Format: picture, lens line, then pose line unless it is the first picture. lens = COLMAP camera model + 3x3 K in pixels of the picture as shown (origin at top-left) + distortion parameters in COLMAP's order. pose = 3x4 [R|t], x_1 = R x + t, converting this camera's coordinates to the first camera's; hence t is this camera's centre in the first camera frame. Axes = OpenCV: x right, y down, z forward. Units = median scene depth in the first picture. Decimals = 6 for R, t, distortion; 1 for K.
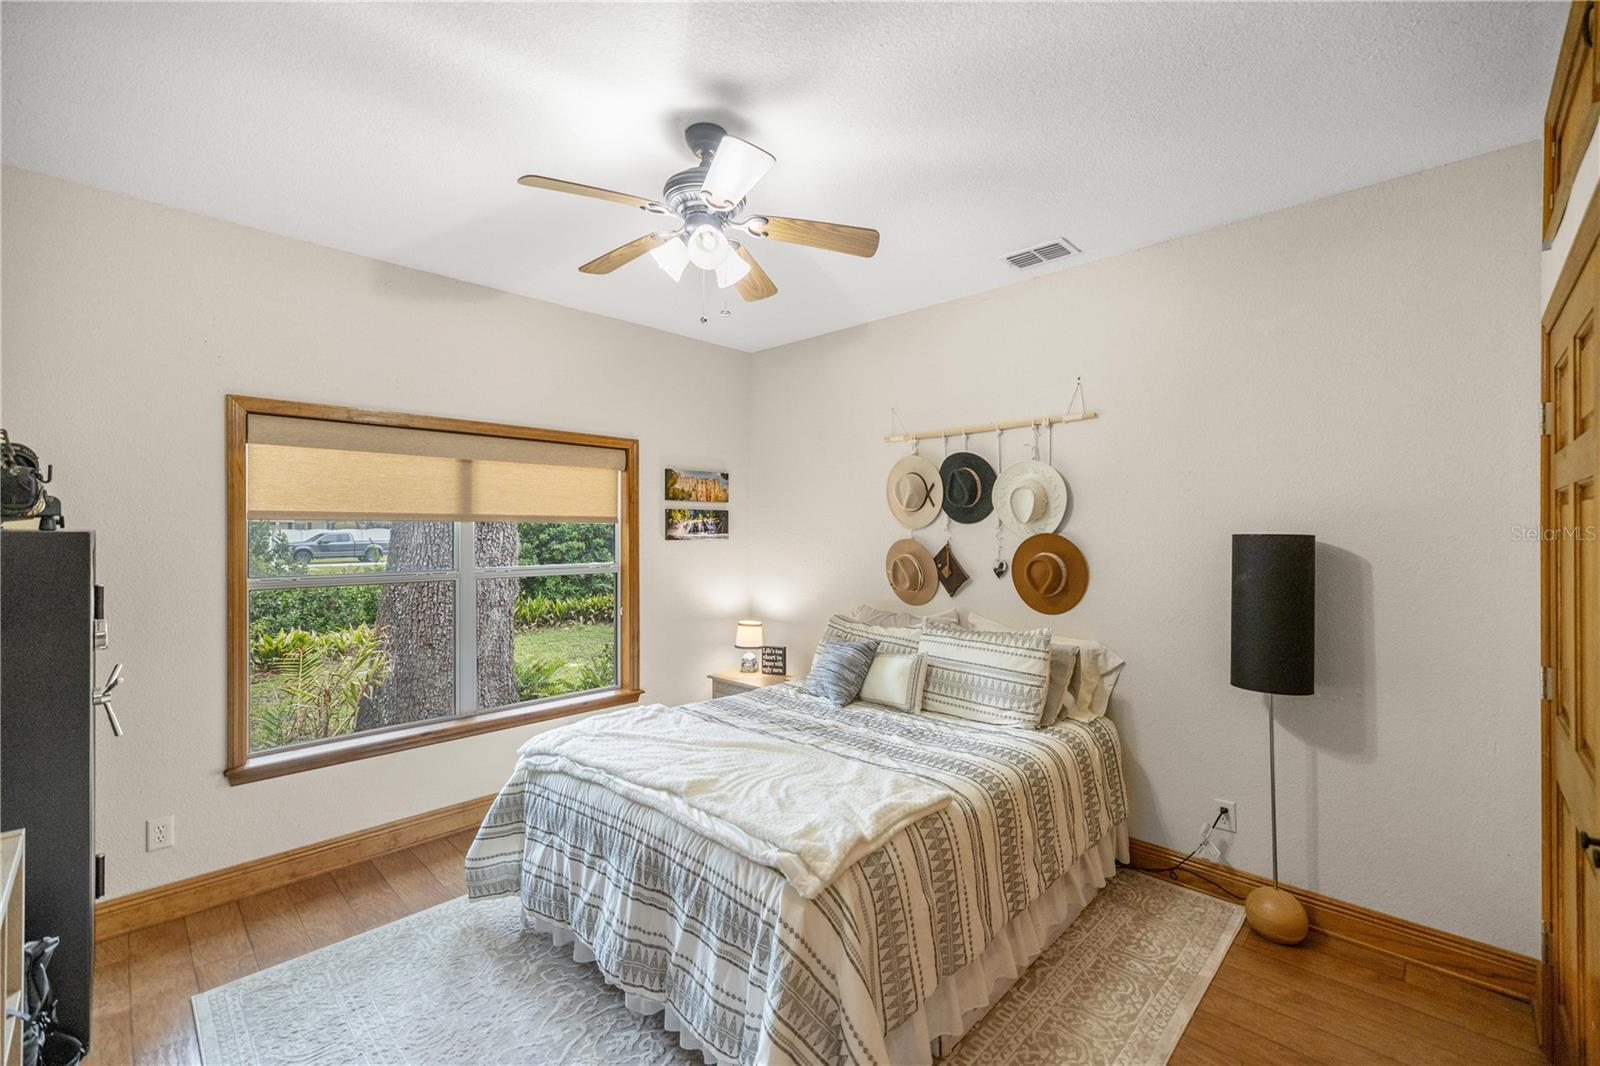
lens RADIAL K [[669.0, 0, 793.5], [0, 669.0, 539.4], [0, 0, 1]] dist [-0.000167, -0.000052]
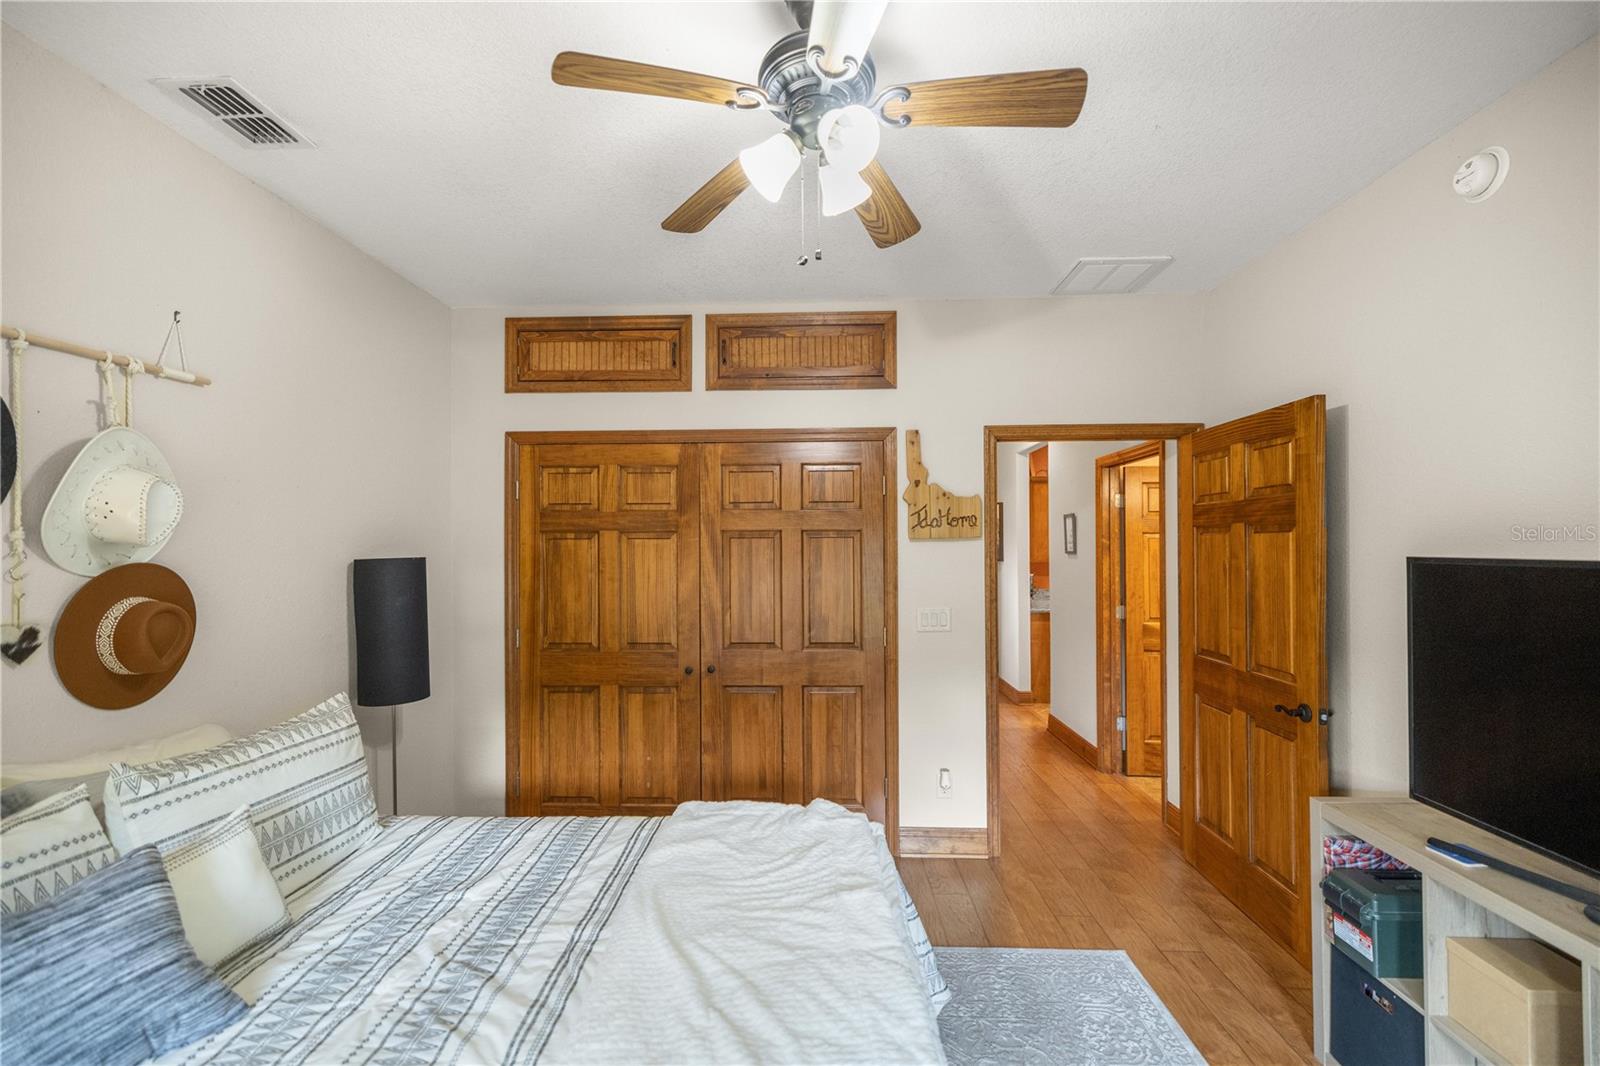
lens RADIAL K [[669.0, 0, 793.5], [0, 669.0, 539.4], [0, 0, 1]] dist [-0.000167, -0.000052]
pose [[-0.669093, 0.013691, 0.743053, -0.478321], [0.013406, 0.999890, -0.006351, -0.021615], [-0.743058, 0.005712, -0.669203, 1.113329]]
